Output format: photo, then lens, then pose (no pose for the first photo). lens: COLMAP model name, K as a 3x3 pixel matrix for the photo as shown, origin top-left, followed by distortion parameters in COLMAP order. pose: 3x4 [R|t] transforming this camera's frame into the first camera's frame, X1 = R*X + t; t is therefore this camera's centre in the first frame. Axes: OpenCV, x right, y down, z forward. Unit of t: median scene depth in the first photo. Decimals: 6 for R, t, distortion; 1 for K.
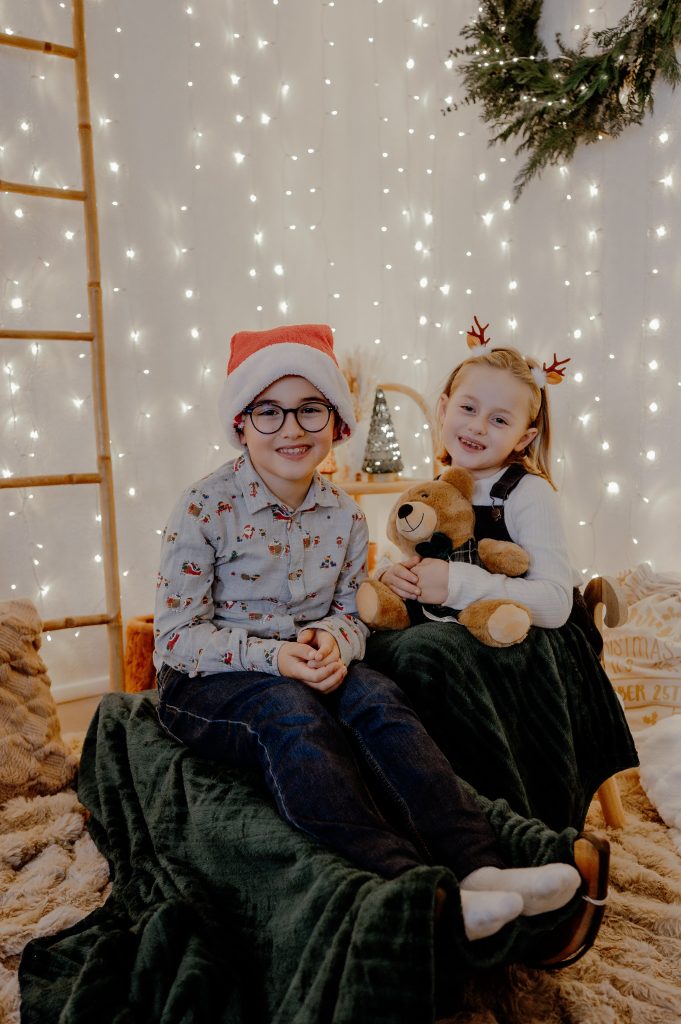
lens RADIAL K [[965.9, 0, 334.5], [0, 965.9, 506.2], [0, 0, 1]] dist [-0.001208, 0.019013]
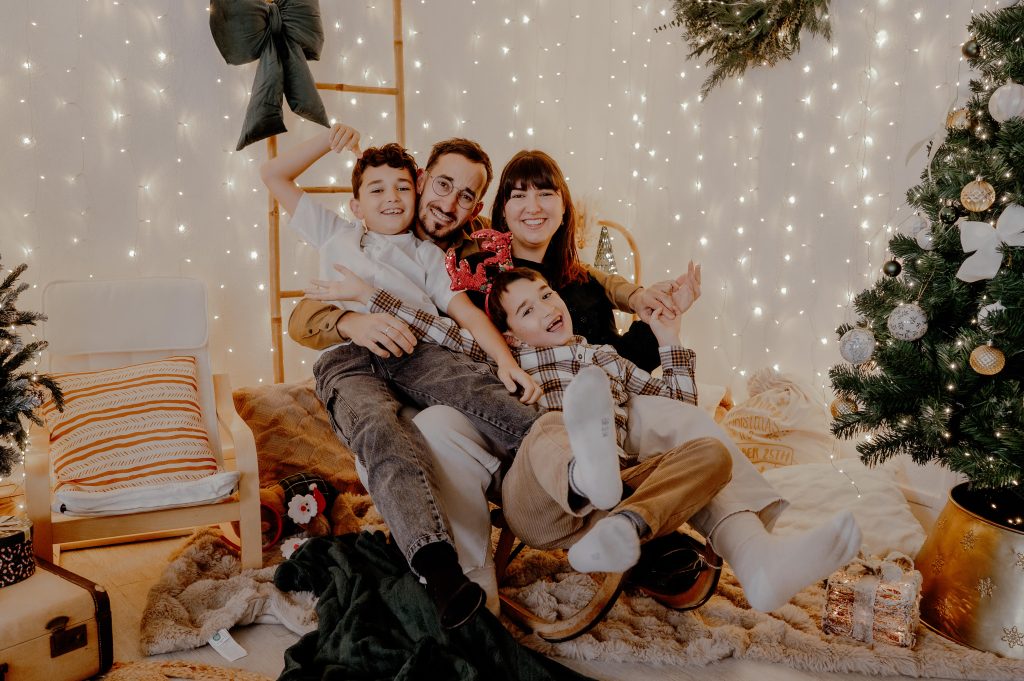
lens RADIAL K [[965.9, 0, 508.0], [0, 965.9, 346.0], [0, 0, 1]] dist [-0.001208, 0.019013]
pose [[0.996540, 0.055461, -0.061905, 0.013745], [-0.050237, 0.995285, 0.082974, -0.066794], [0.066215, -0.079577, 0.994627, -0.433001]]
